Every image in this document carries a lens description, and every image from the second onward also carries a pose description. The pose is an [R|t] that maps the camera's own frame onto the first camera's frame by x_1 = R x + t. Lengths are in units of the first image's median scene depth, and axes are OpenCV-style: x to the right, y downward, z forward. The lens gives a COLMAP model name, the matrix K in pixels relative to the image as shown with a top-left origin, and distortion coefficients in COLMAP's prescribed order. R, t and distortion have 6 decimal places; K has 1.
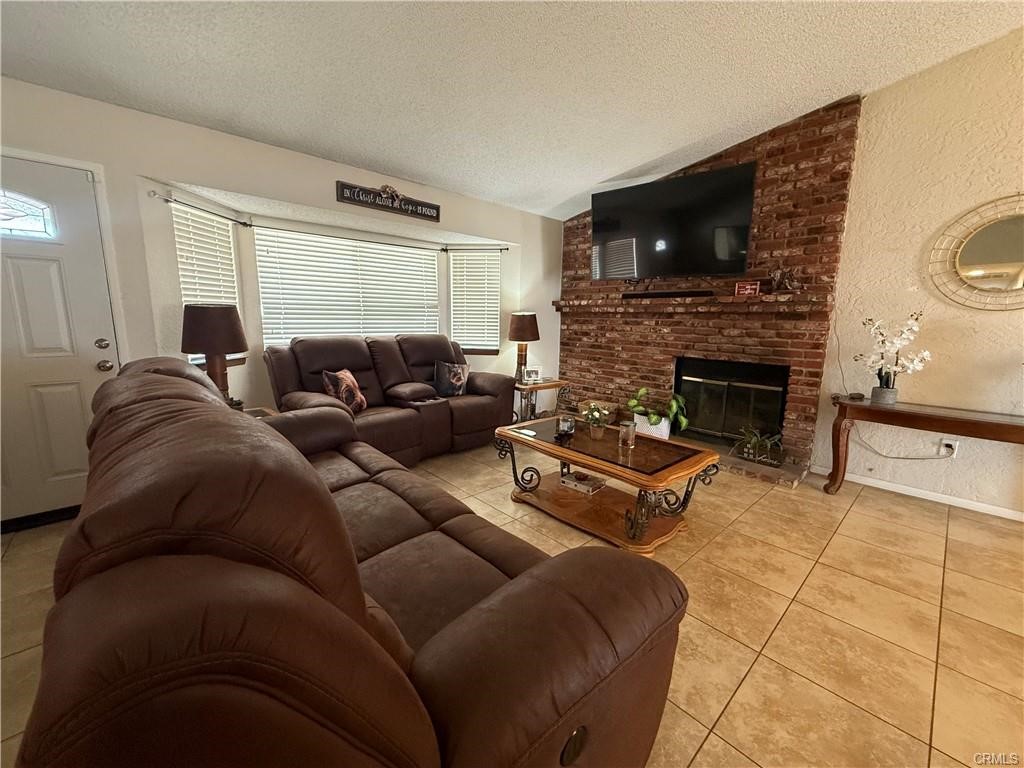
lens RADIAL K [[407.2, 0, 507.9], [0, 407.2, 383.6], [0, 0, 1]] dist [-0.002226, 0.000590]
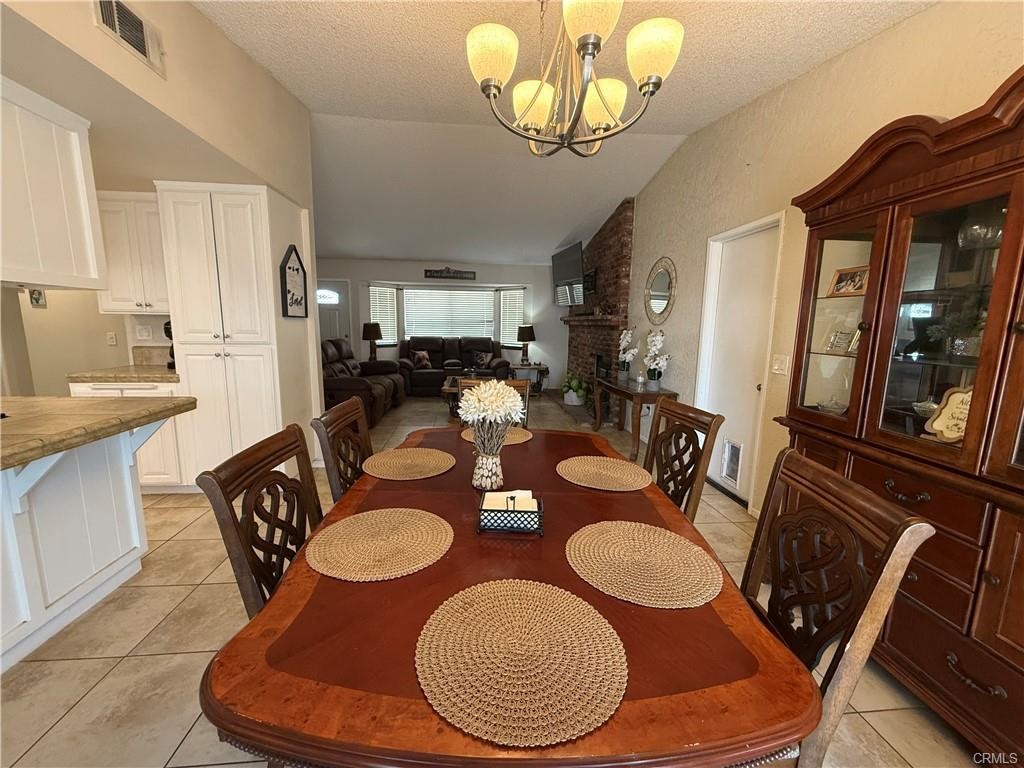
lens RADIAL K [[407.2, 0, 507.9], [0, 407.2, 383.6], [0, 0, 1]] dist [-0.002226, 0.000590]
pose [[0.804533, 0.084734, -0.587833, 1.241015], [-0.099013, 0.995055, 0.007921, 0.079085], [0.585597, 0.051830, 0.808944, -0.514659]]
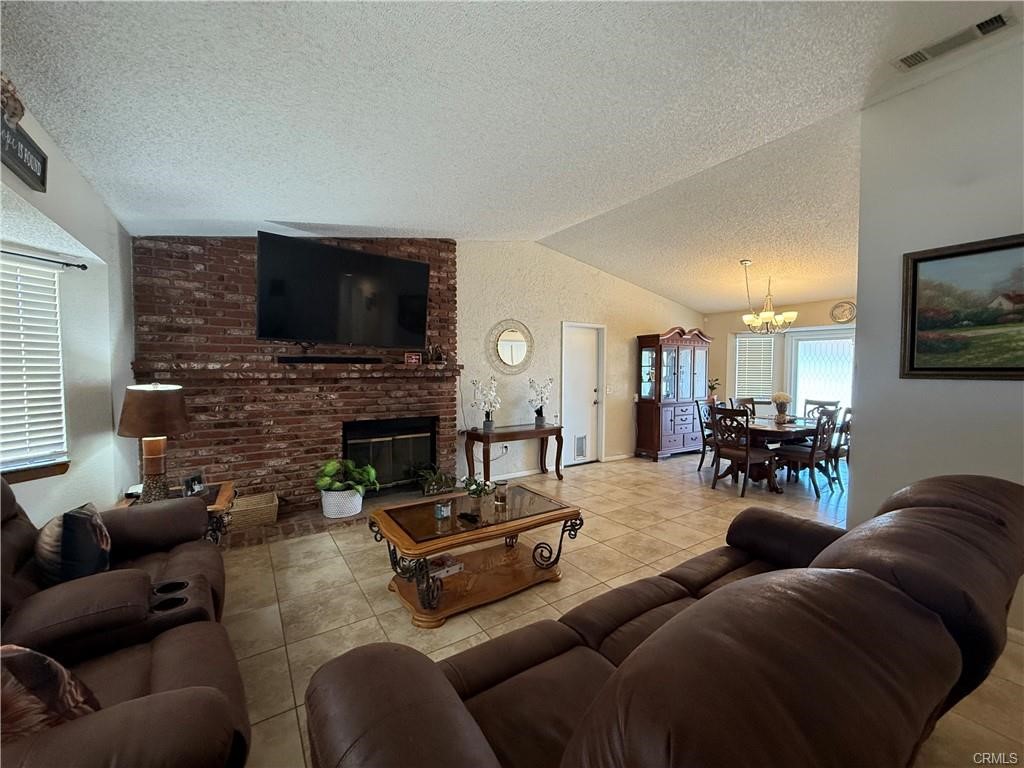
lens RADIAL K [[407.2, 0, 507.9], [0, 407.2, 383.6], [0, 0, 1]] dist [-0.002226, 0.000590]
pose [[0.150121, -0.051635, 0.987318, -0.562463], [0.156988, 0.987210, 0.027760, -0.141455], [-0.976124, 0.150830, 0.156307, 0.518579]]
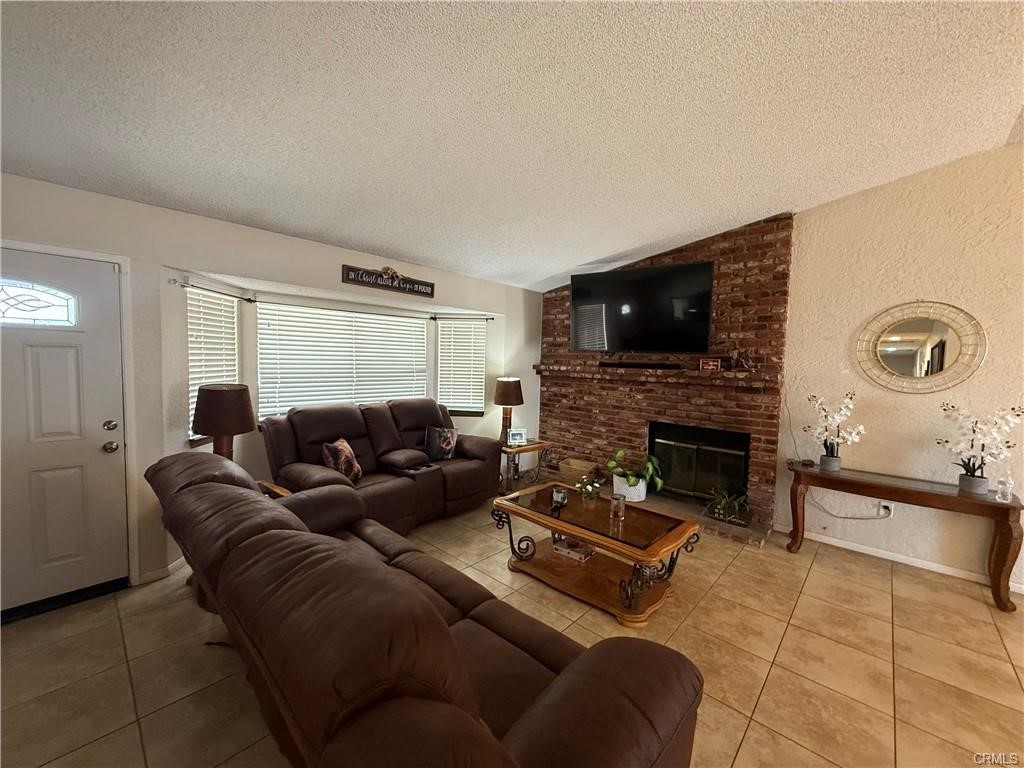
lens RADIAL K [[407.2, 0, 507.9], [0, 407.2, 383.6], [0, 0, 1]] dist [-0.002226, 0.000590]
pose [[0.996260, 0.005393, 0.086233, -0.067873], [0.003263, 0.994990, -0.099923, -0.066608], [-0.086340, 0.099831, 0.991251, -0.067794]]
